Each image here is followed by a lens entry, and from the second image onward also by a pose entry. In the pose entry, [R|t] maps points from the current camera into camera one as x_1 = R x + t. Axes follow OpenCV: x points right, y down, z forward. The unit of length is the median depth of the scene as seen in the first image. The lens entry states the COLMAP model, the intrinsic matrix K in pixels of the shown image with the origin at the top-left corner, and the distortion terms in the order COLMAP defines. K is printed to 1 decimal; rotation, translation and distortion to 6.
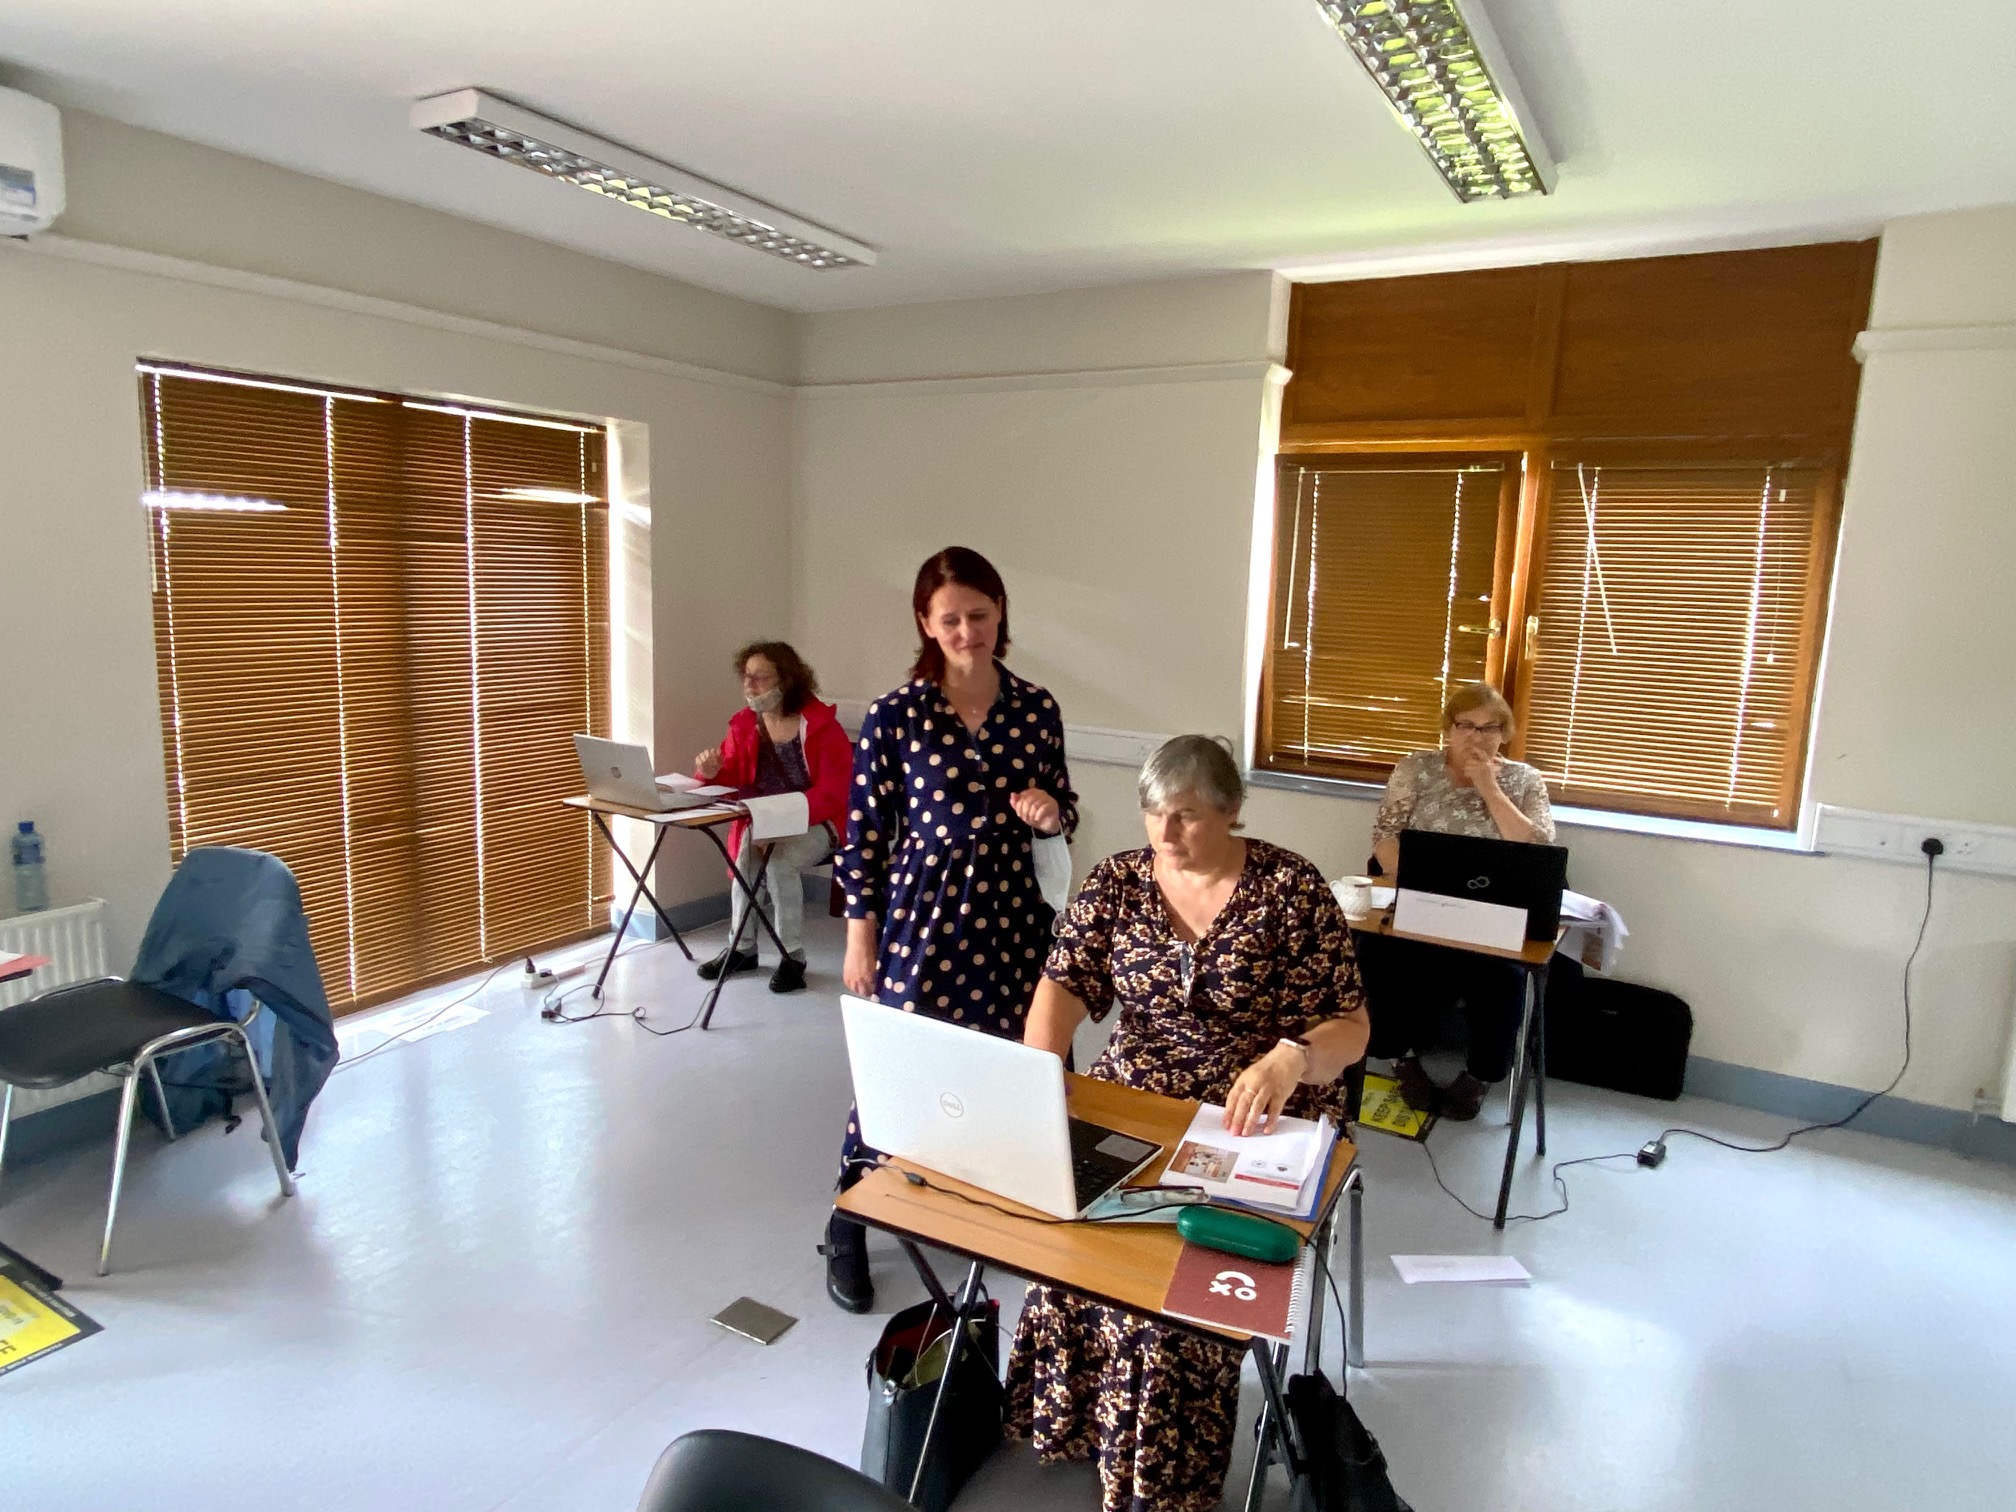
lens RADIAL K [[1253.8, 0, 1003.9], [0, 1253.8, 758.0], [0, 0, 1]] dist [0.035810, -0.000800]
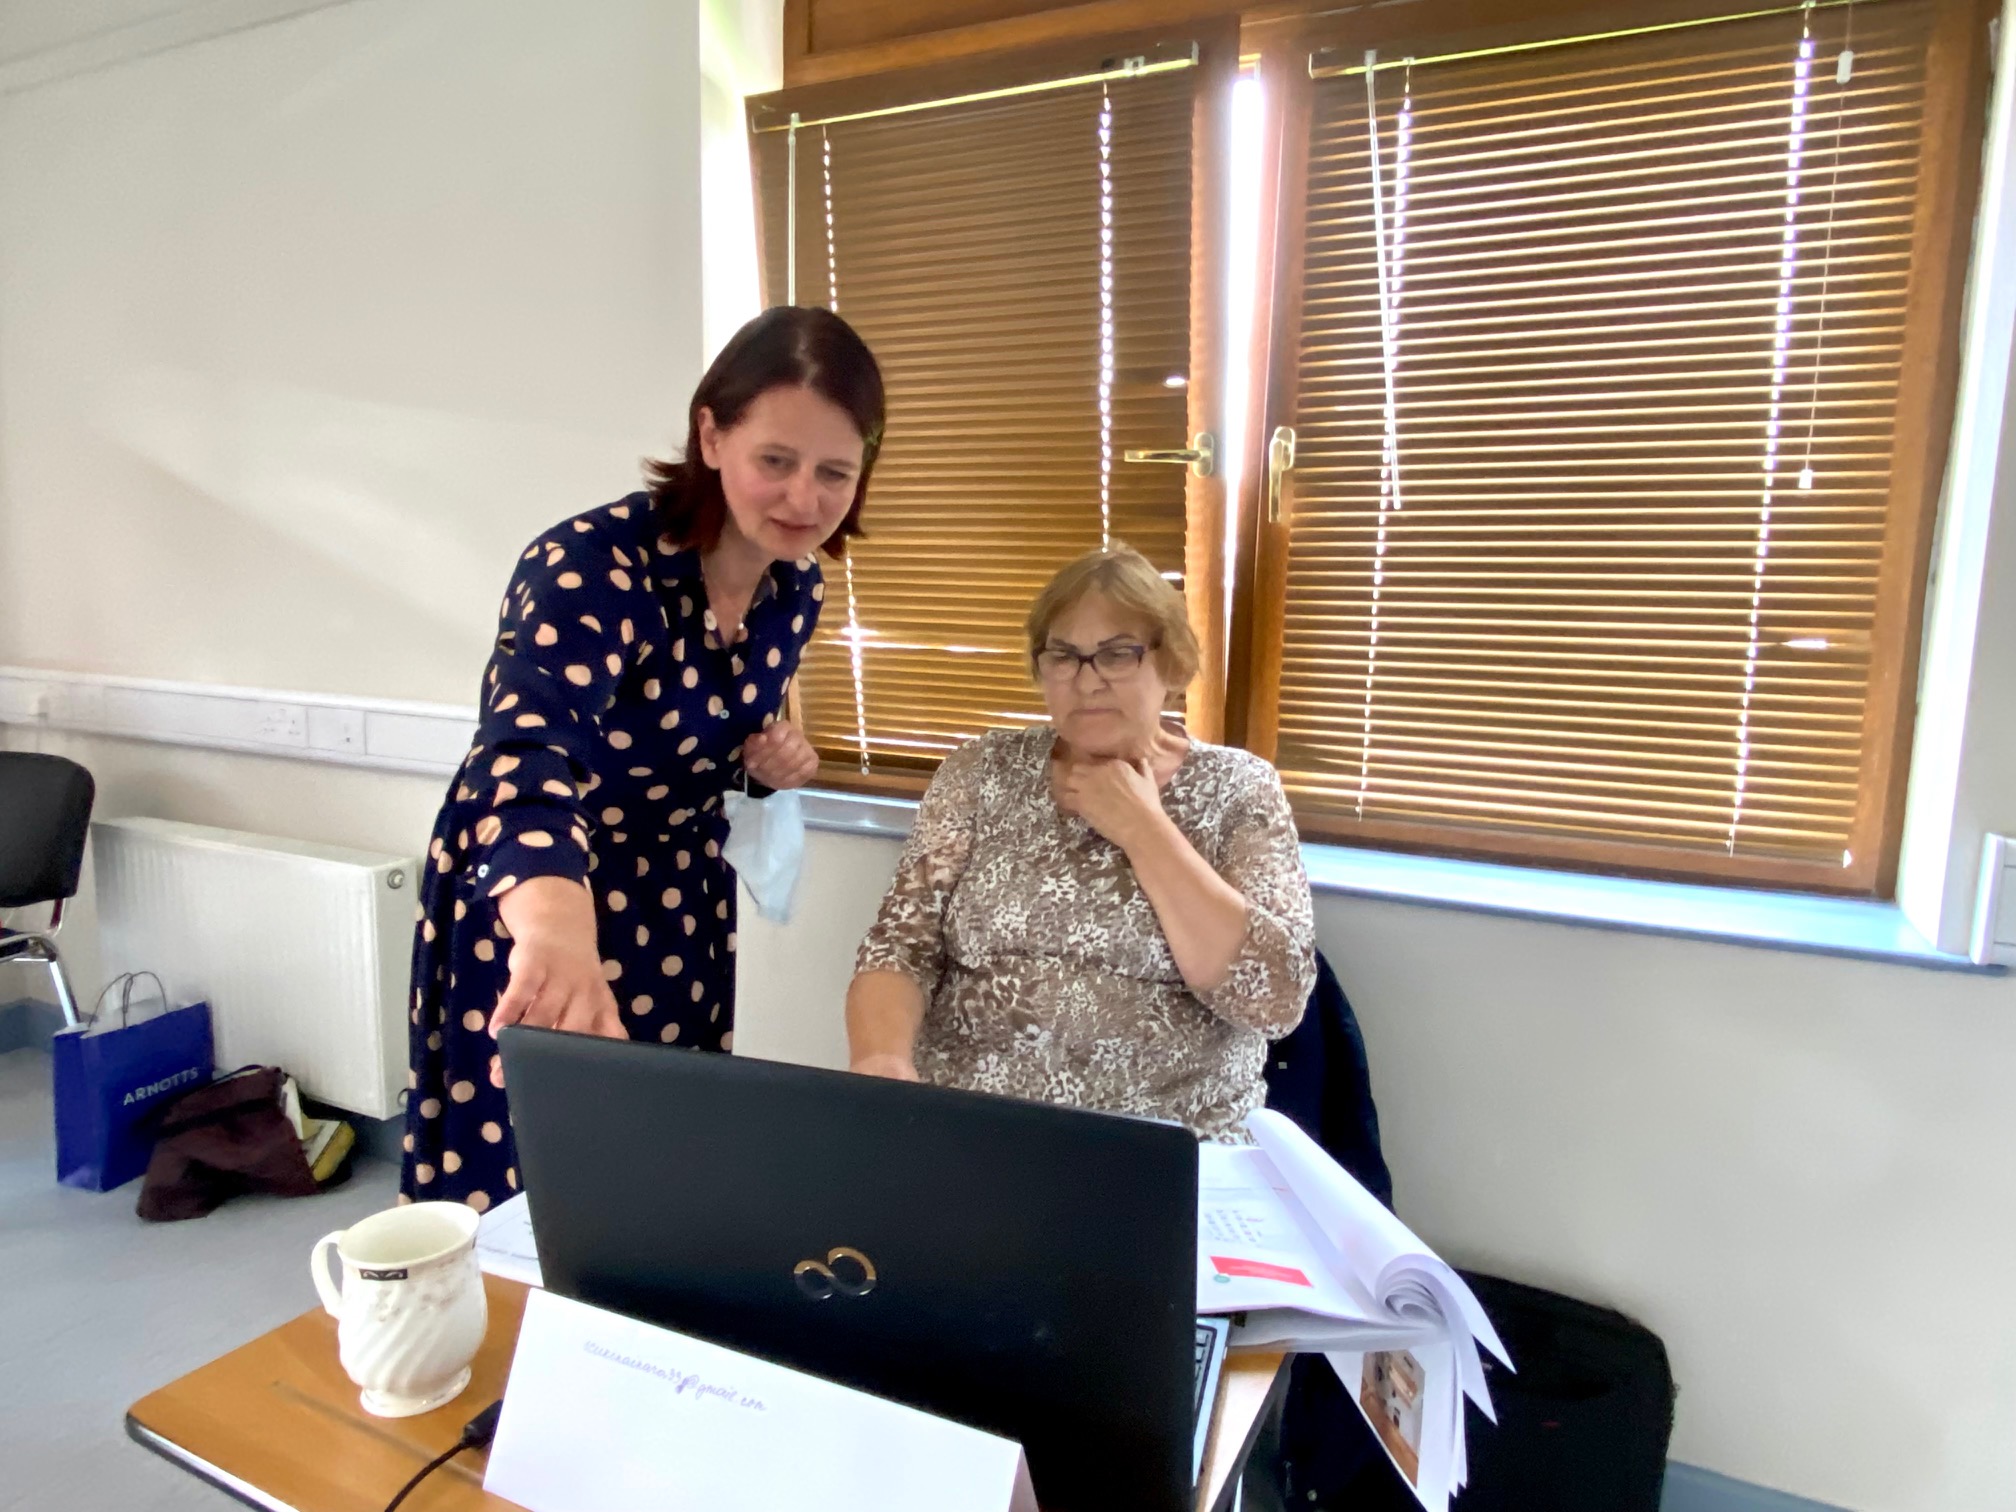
lens RADIAL K [[1253.8, 0, 1009.6], [0, 1253.8, 753.2], [0, 0, 1]] dist [0.035810, -0.000800]
pose [[0.996592, -0.023046, 0.079205, 0.306091], [0.024898, 0.999438, -0.022466, 0.011846], [-0.078642, 0.024362, 0.996605, 0.609416]]
